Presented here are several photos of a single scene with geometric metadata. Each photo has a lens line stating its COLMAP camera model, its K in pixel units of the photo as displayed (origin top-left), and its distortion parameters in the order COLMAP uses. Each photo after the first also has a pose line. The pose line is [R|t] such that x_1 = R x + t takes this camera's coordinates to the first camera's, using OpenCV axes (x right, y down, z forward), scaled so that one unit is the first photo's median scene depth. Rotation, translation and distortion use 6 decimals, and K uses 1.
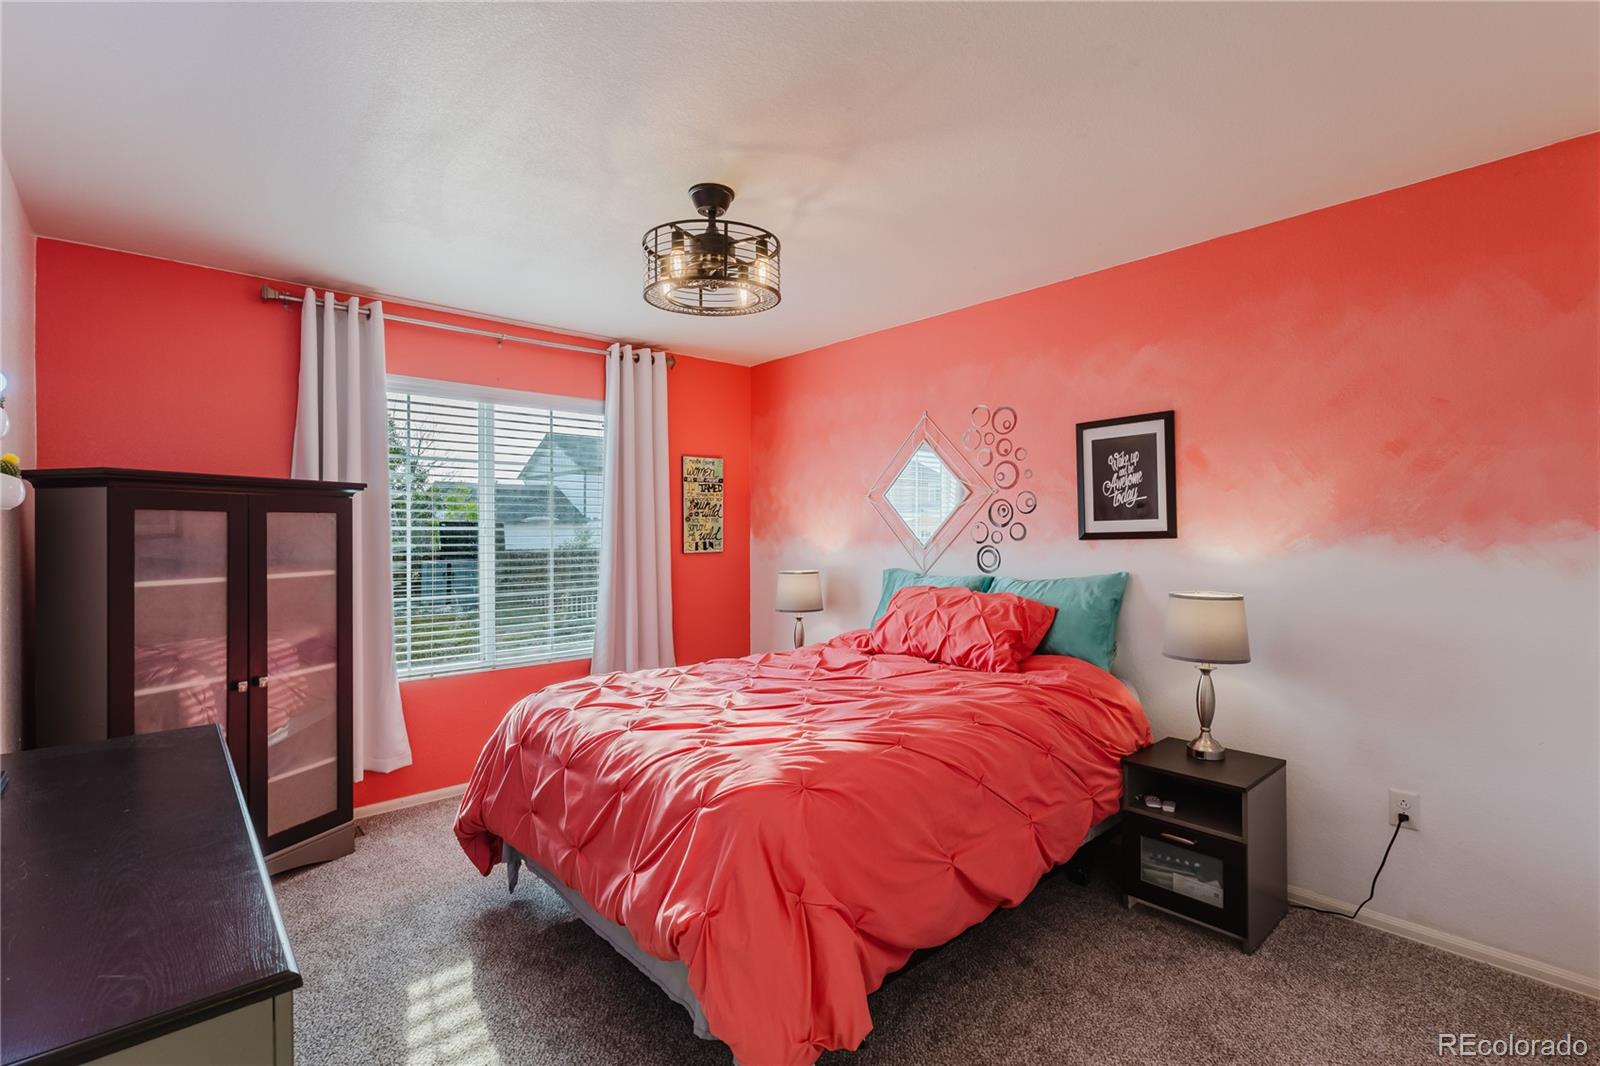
lens RADIAL K [[731.1, 0, 804.2], [0, 731.1, 531.2], [0, 0, 1]] dist [-0.000785, -0.000103]
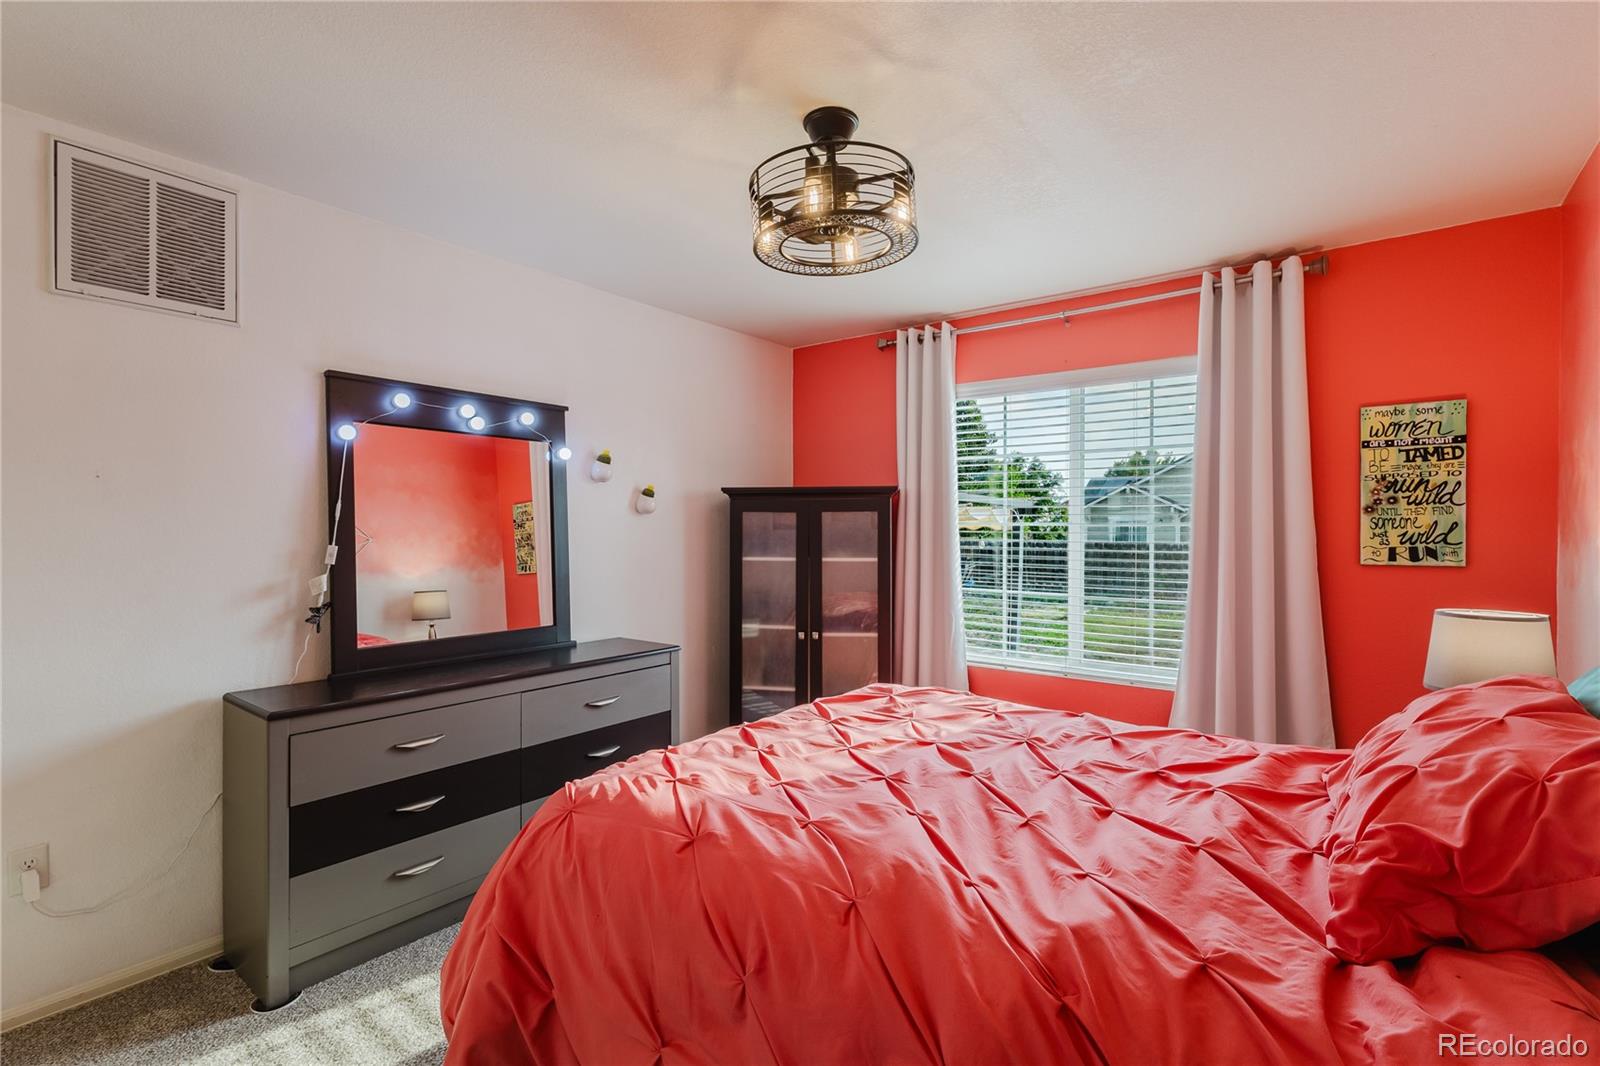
lens RADIAL K [[731.1, 0, 804.2], [0, 731.1, 531.2], [0, 0, 1]] dist [-0.000785, -0.000103]
pose [[0.185444, 0.013345, -0.982564, 0.536272], [-0.003170, 0.999911, 0.012983, -0.006861], [0.982650, 0.000707, 0.185470, 0.636114]]
